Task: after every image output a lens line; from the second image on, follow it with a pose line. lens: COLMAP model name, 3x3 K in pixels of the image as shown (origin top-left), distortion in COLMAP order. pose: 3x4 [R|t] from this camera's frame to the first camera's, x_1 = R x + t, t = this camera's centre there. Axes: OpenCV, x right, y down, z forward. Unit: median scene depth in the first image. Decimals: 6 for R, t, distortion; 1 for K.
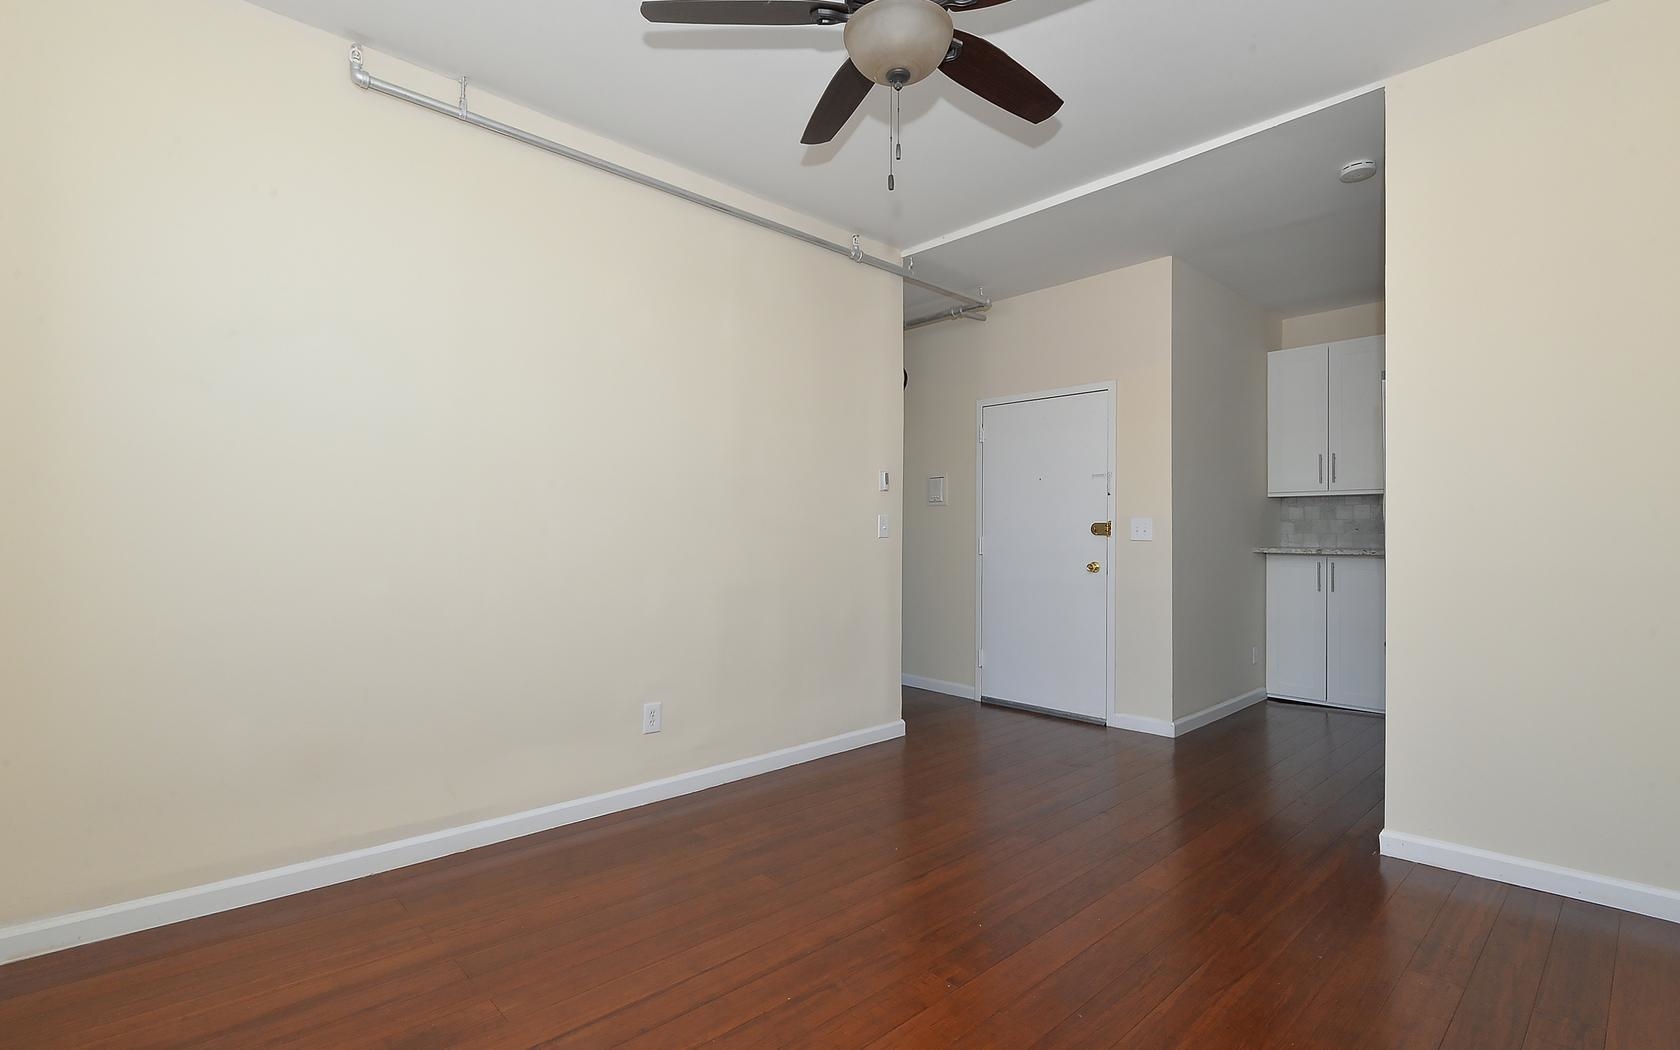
lens RADIAL K [[787.1, 0, 847.0], [0, 787.1, 534.5], [0, 0, 1]] dist [0.002657, 0.000389]
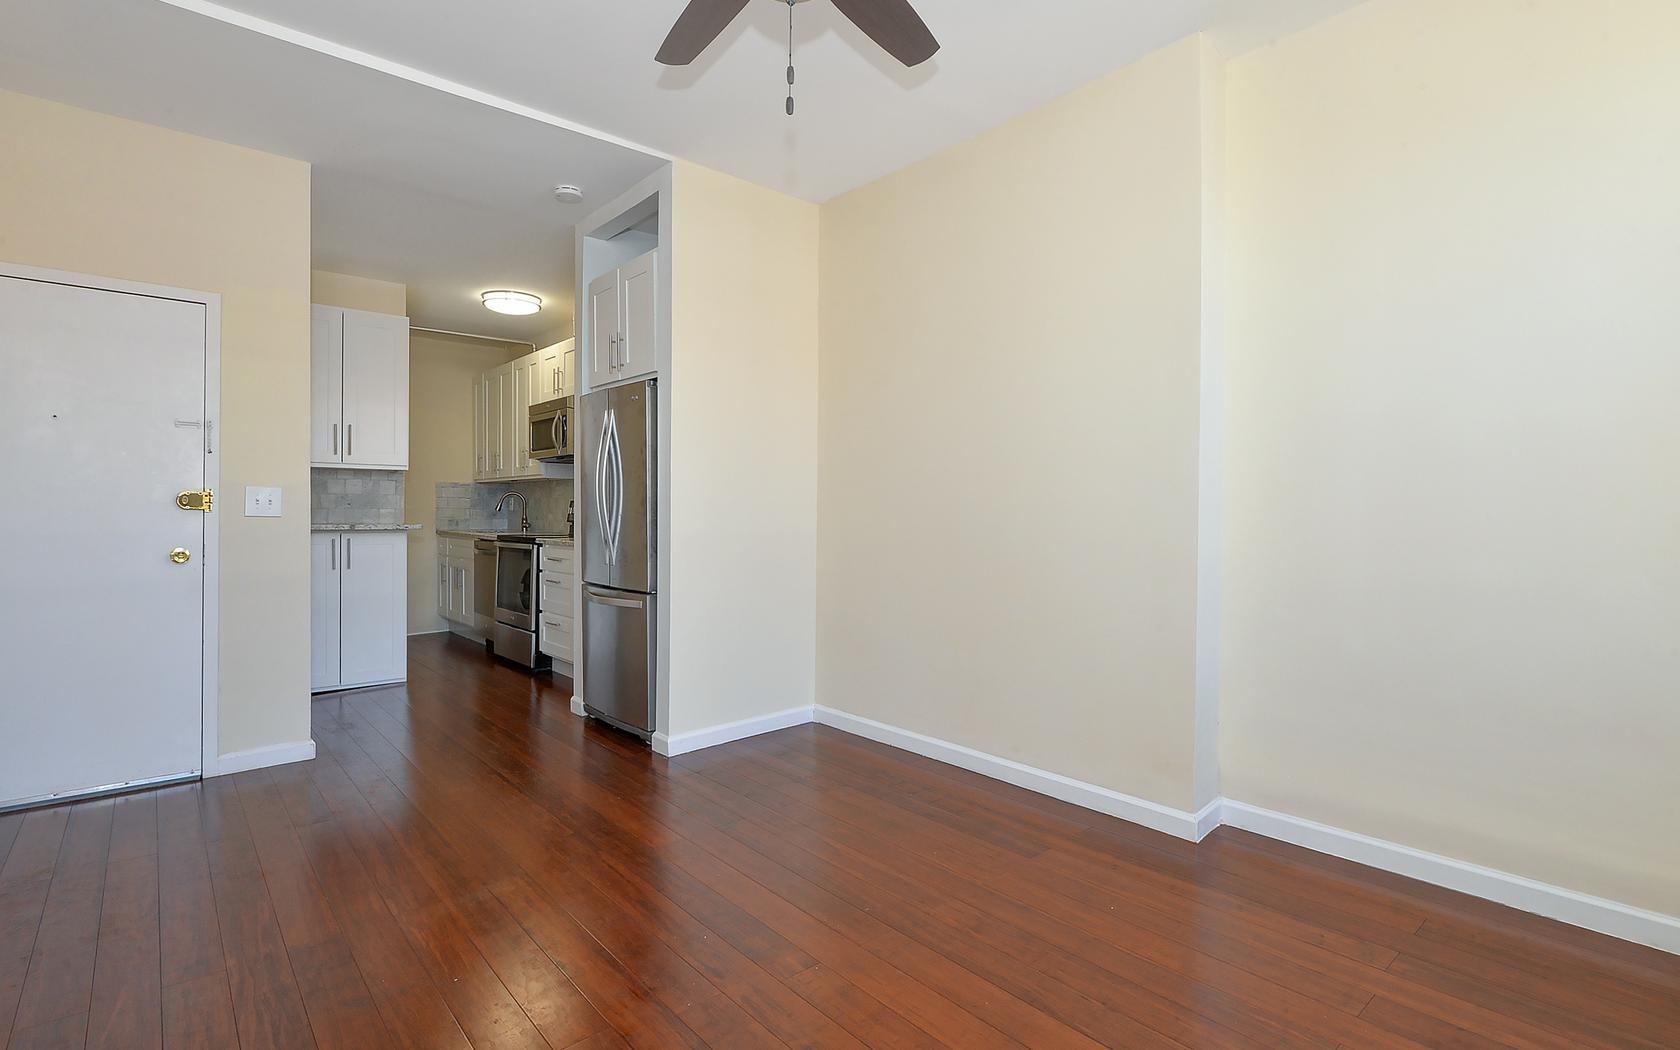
lens RADIAL K [[810.3, 0, 838.4], [0, 810.3, 492.0], [0, 0, 1]] dist [-0.000693, -0.000097]
pose [[0.057431, 0.011552, 0.998283, -0.377291], [0.003627, 0.999924, -0.011779, -0.007746], [-0.998343, 0.004297, 0.057384, 0.381777]]
